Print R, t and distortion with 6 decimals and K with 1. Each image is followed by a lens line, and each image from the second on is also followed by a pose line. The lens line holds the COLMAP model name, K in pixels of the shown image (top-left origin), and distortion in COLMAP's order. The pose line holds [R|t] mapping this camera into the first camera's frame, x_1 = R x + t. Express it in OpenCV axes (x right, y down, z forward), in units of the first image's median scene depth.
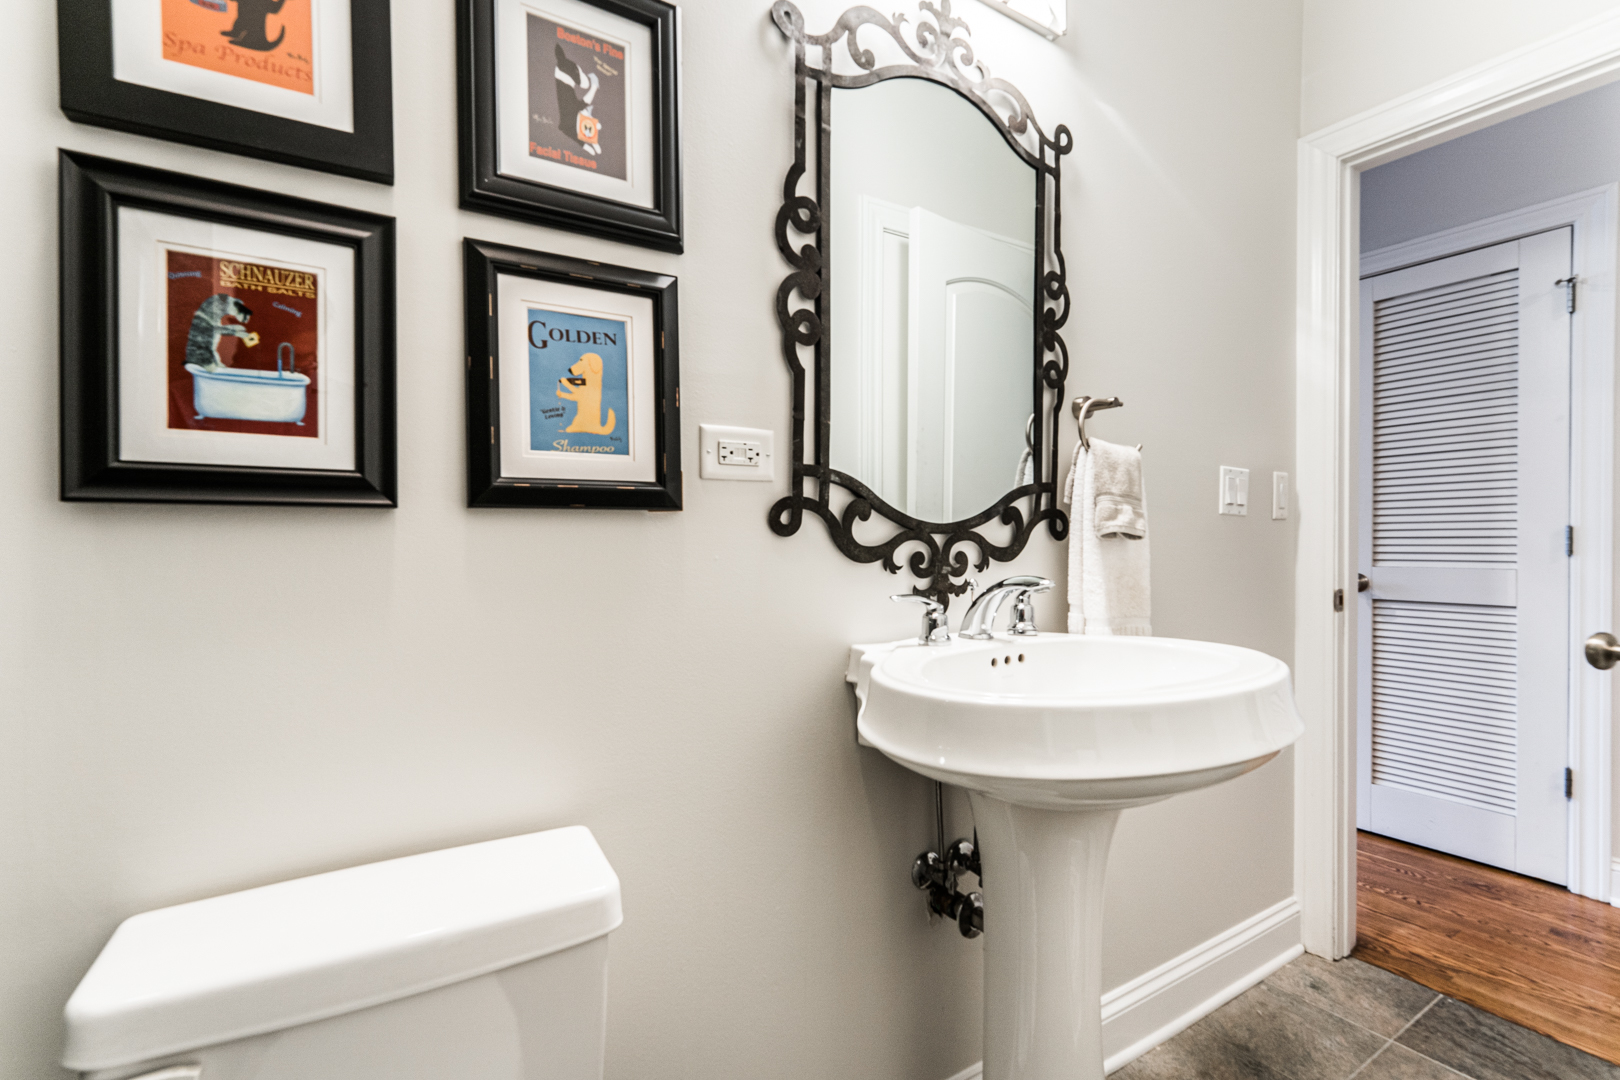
lens RADIAL K [[663.2, 0, 803.9], [0, 663.2, 548.0], [0, 0, 1]] dist [-0.000391, -0.000284]
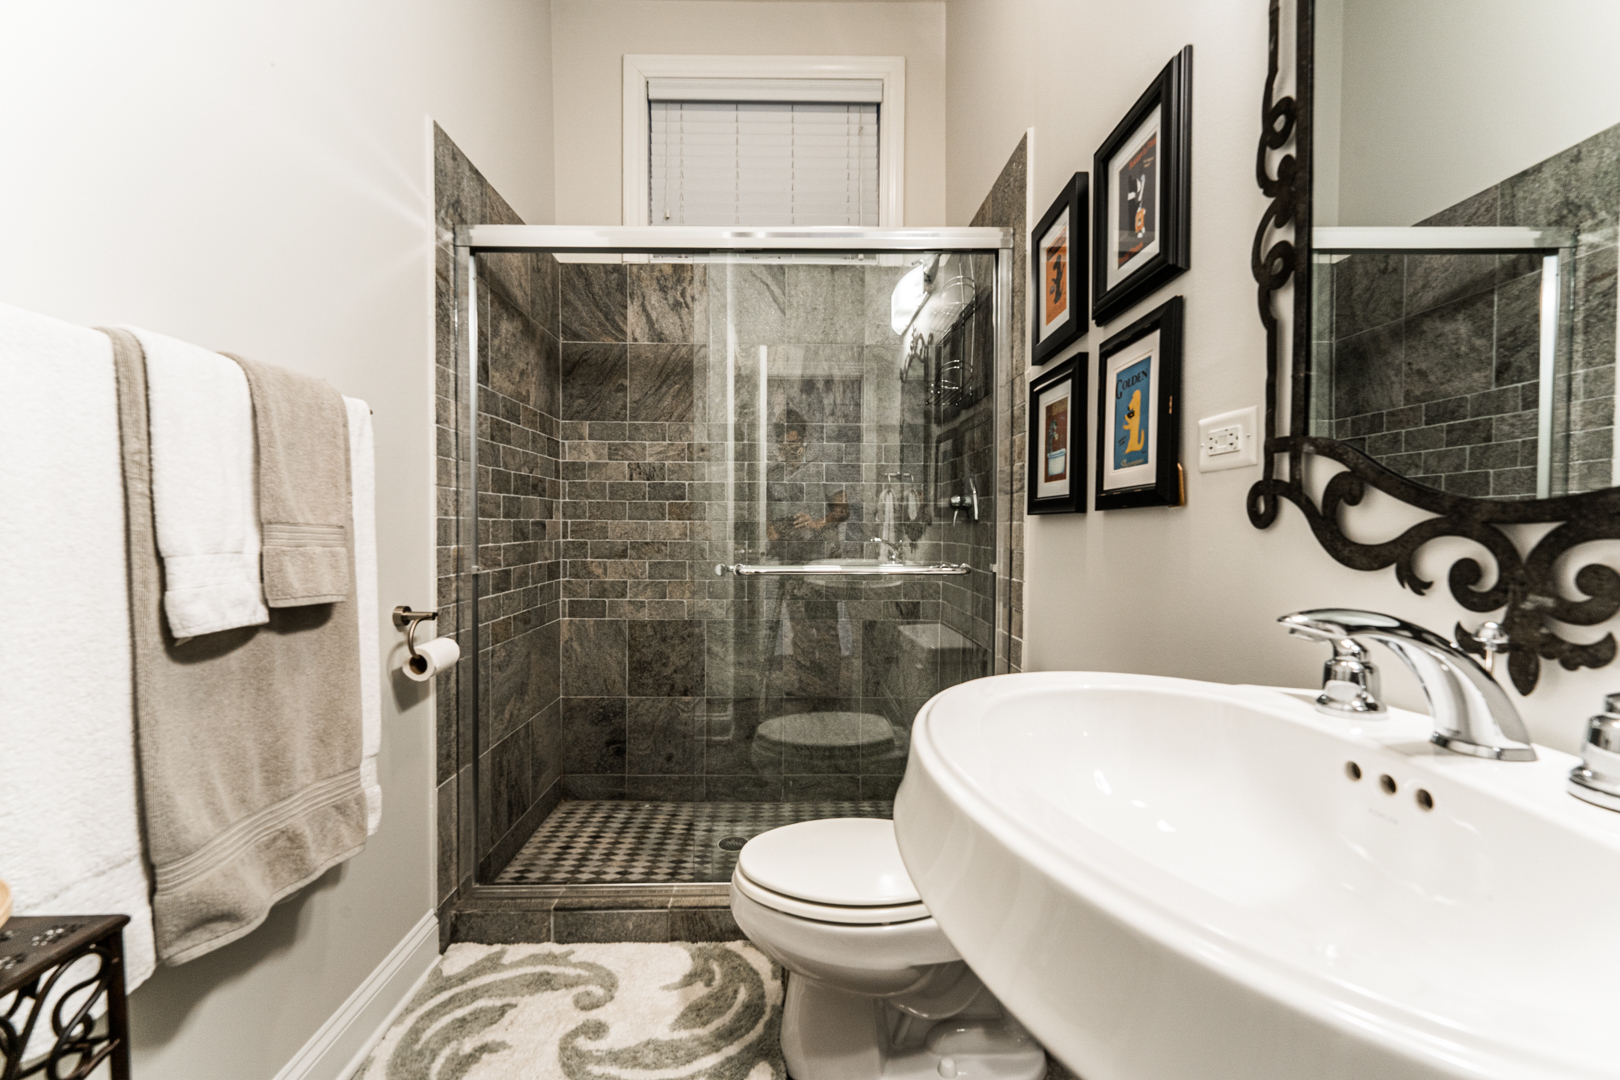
lens RADIAL K [[663.2, 0, 803.9], [0, 663.2, 548.0], [0, 0, 1]] dist [-0.000391, -0.000284]
pose [[-0.488616, 0.025494, -0.872126, 0.967503], [-0.016619, 0.999120, 0.038516, -0.015380], [0.872341, 0.033313, -0.487762, 0.890641]]
